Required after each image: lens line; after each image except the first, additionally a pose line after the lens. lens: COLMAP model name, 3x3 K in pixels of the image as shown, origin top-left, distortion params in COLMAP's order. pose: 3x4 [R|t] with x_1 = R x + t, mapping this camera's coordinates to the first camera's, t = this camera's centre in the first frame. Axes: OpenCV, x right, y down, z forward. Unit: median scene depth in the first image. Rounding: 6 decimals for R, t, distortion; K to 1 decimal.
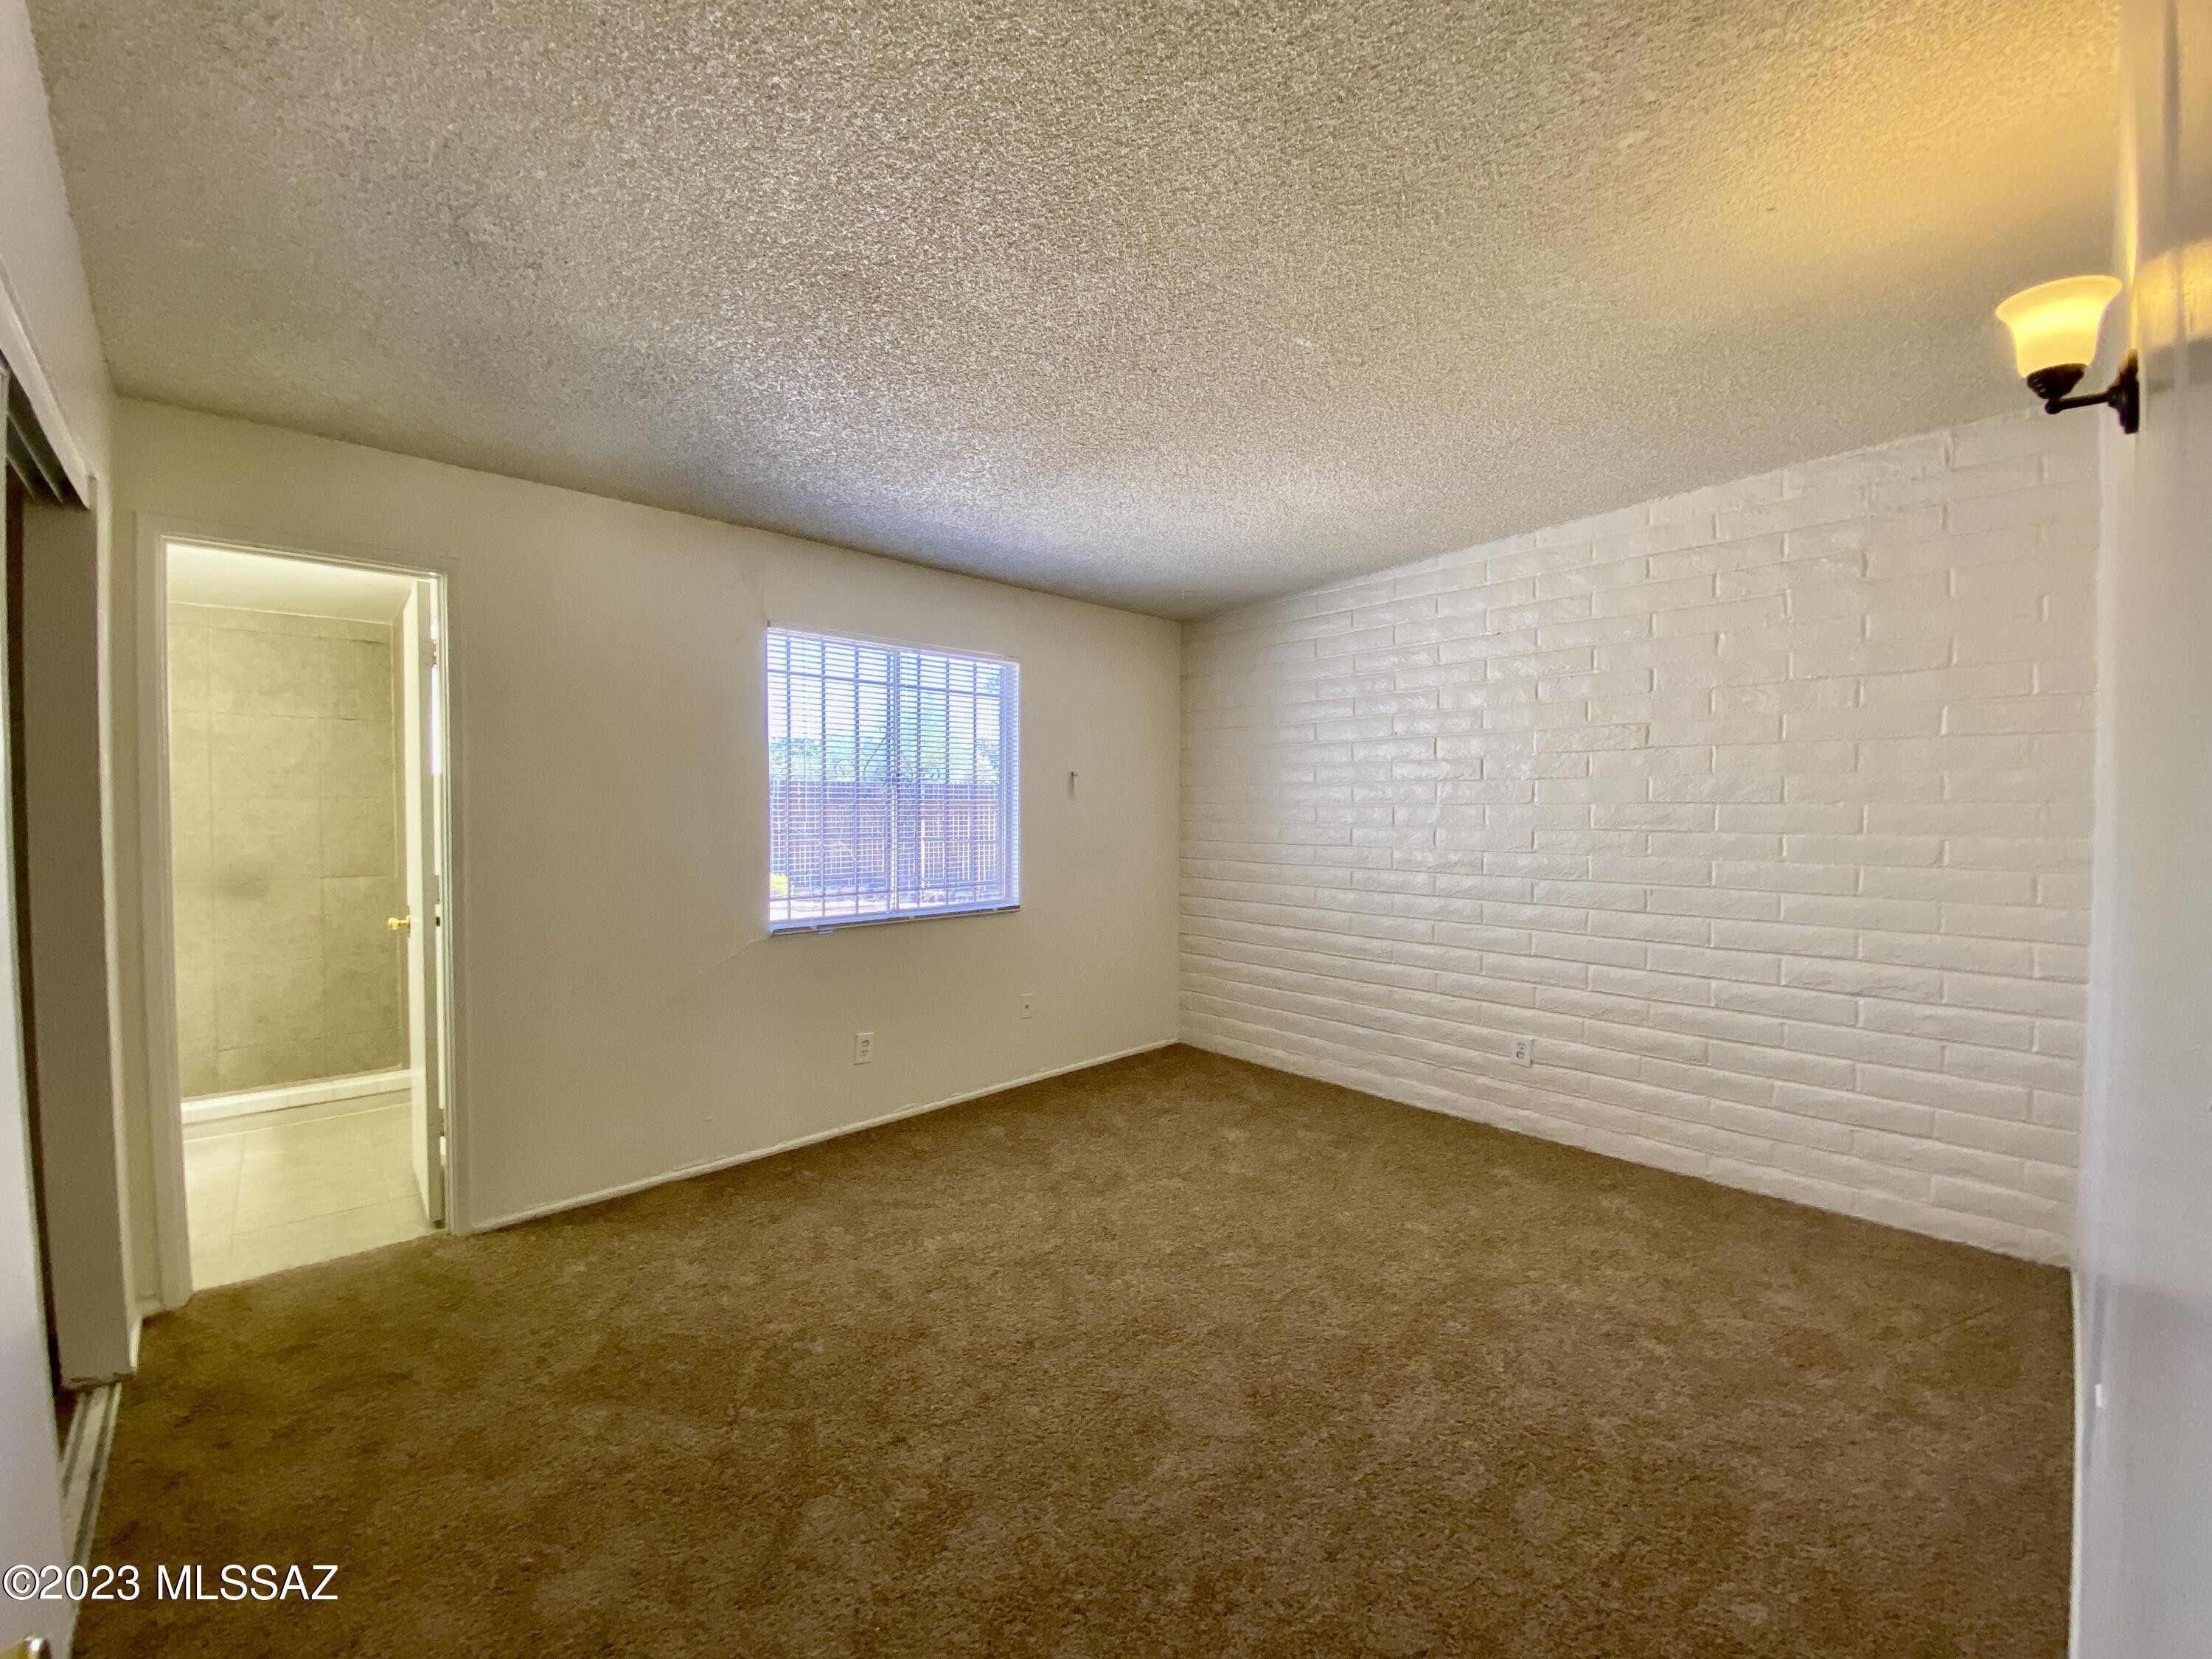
lens RADIAL K [[898.9, 0, 1092.0], [0, 898.9, 832.3], [0, 0, 1]] dist [0.030122, -0.026117]
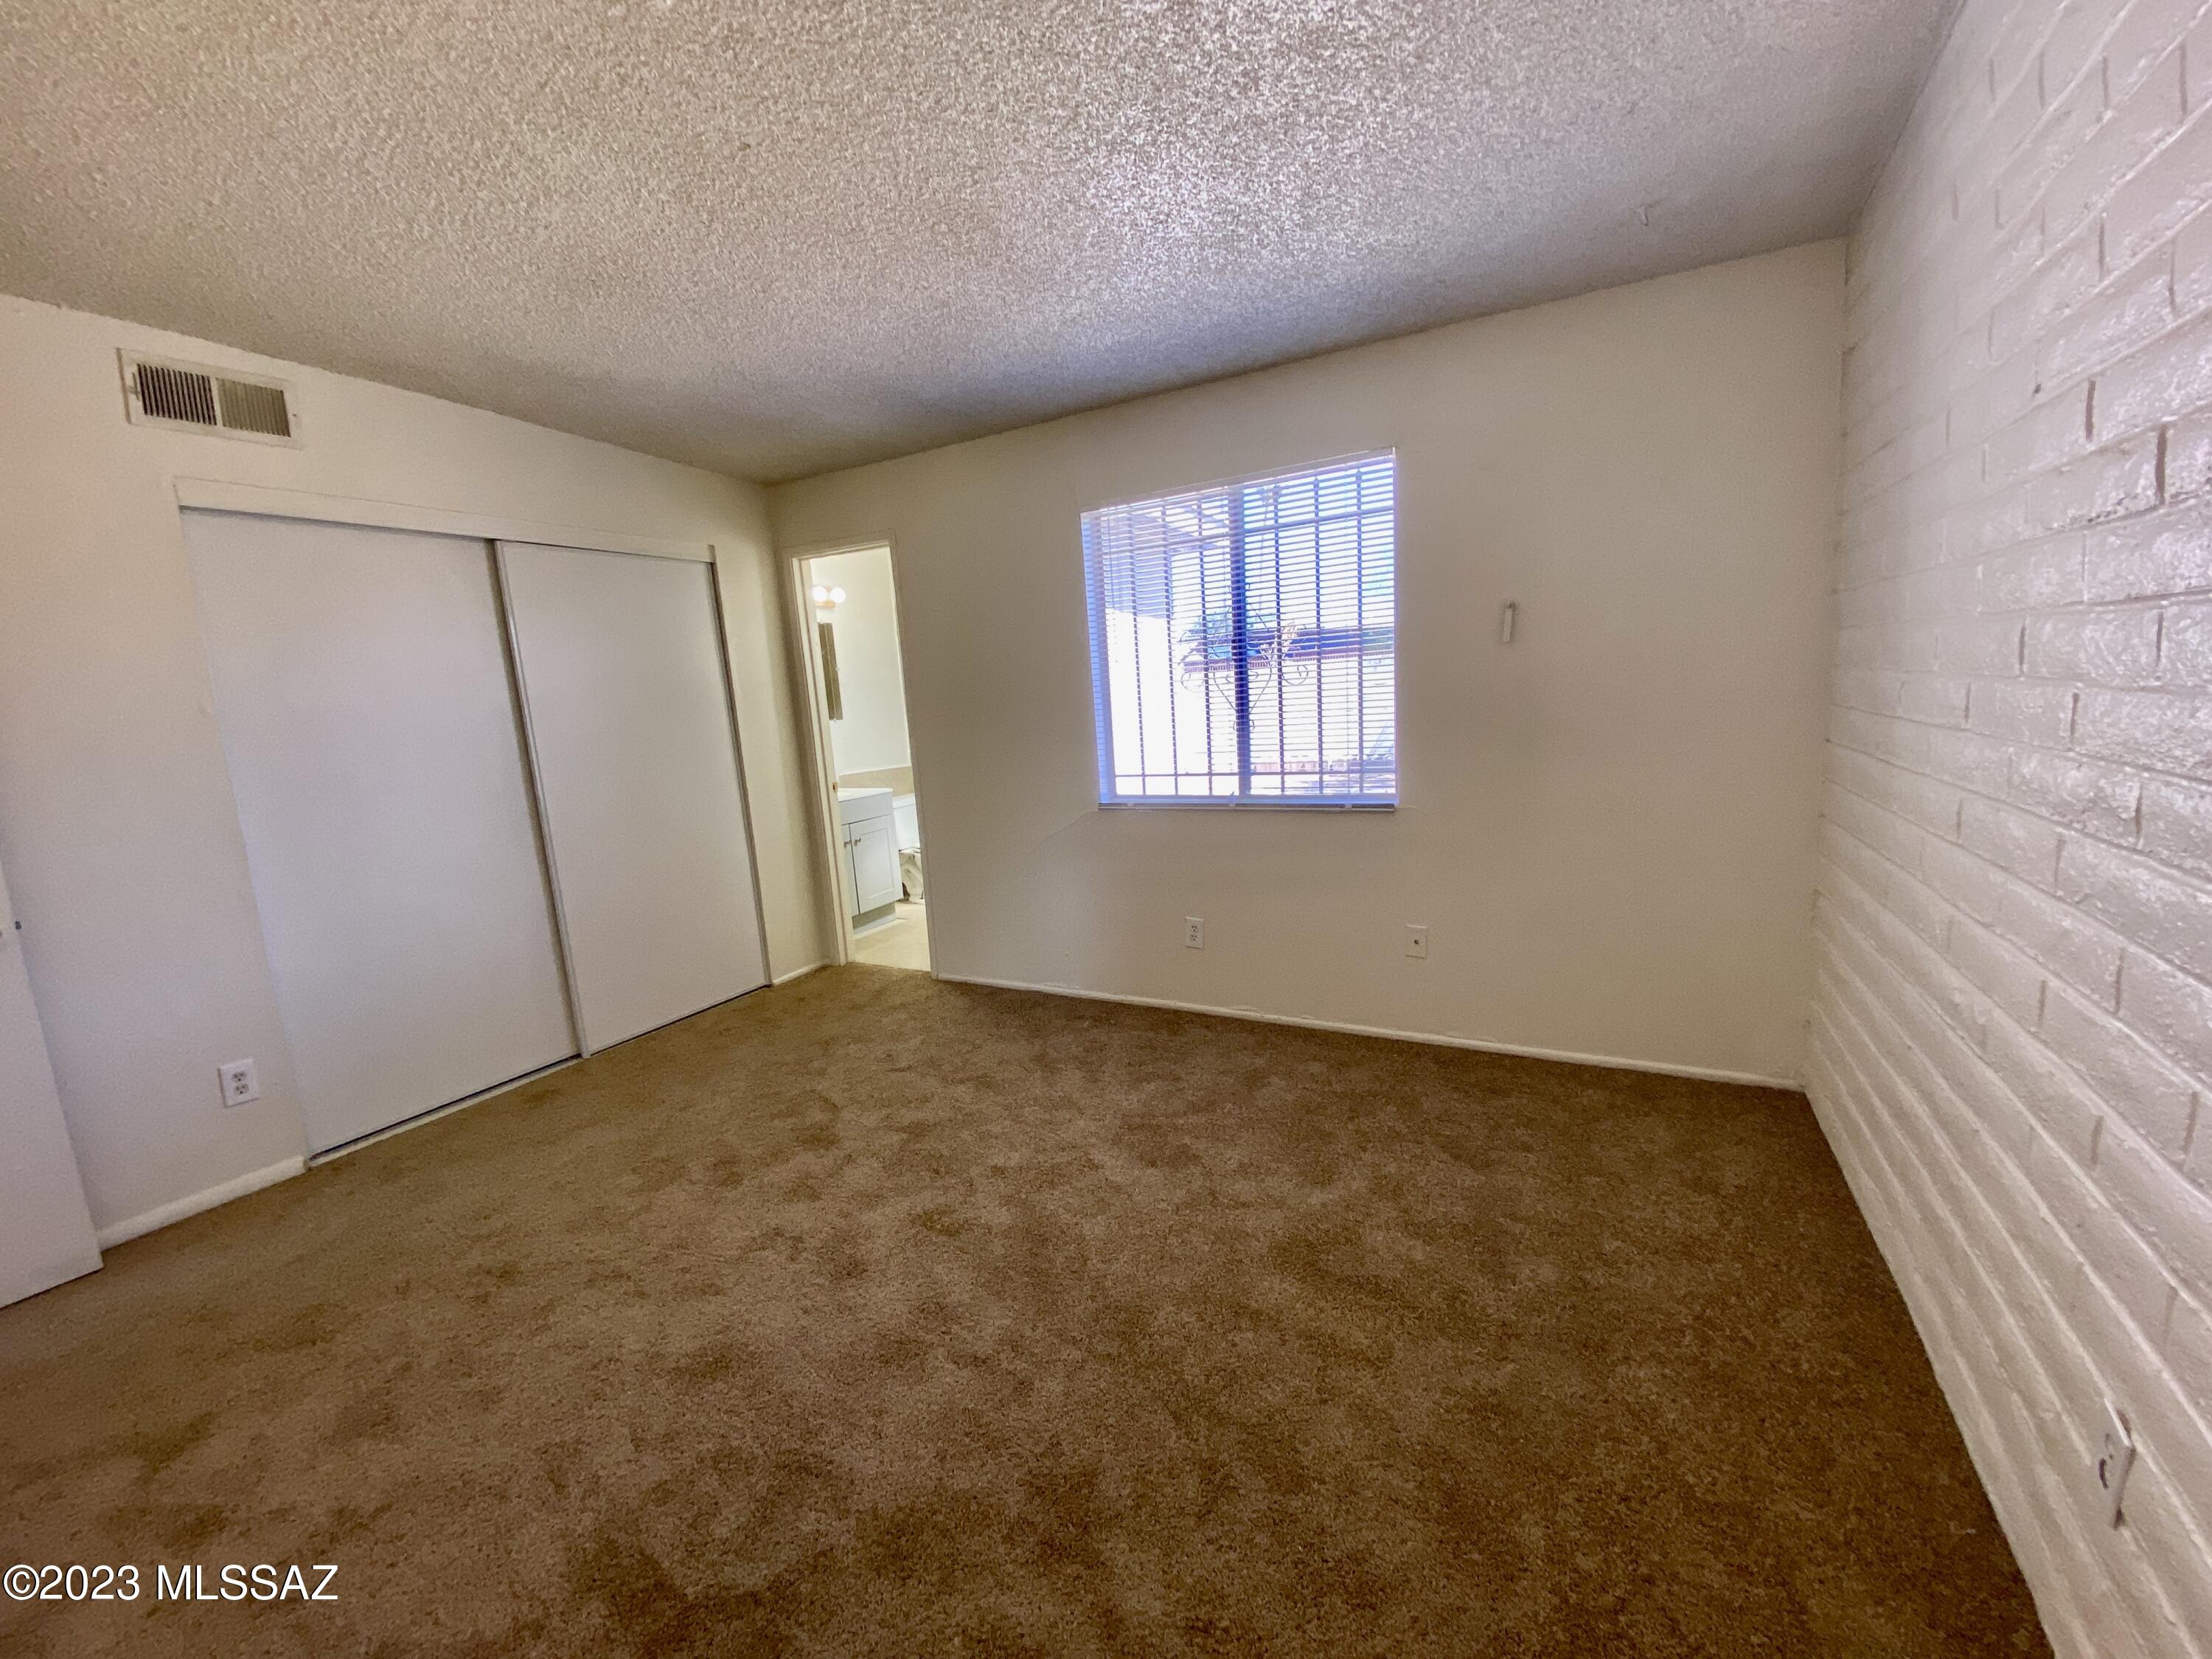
lens RADIAL K [[898.9, 0, 1092.0], [0, 898.9, 832.3], [0, 0, 1]] dist [0.030122, -0.026117]
pose [[0.282858, 0.129314, -0.950405, 0.895718], [0.043289, 0.988139, 0.147332, -0.022026], [0.958184, -0.082816, 0.273906, 0.923964]]
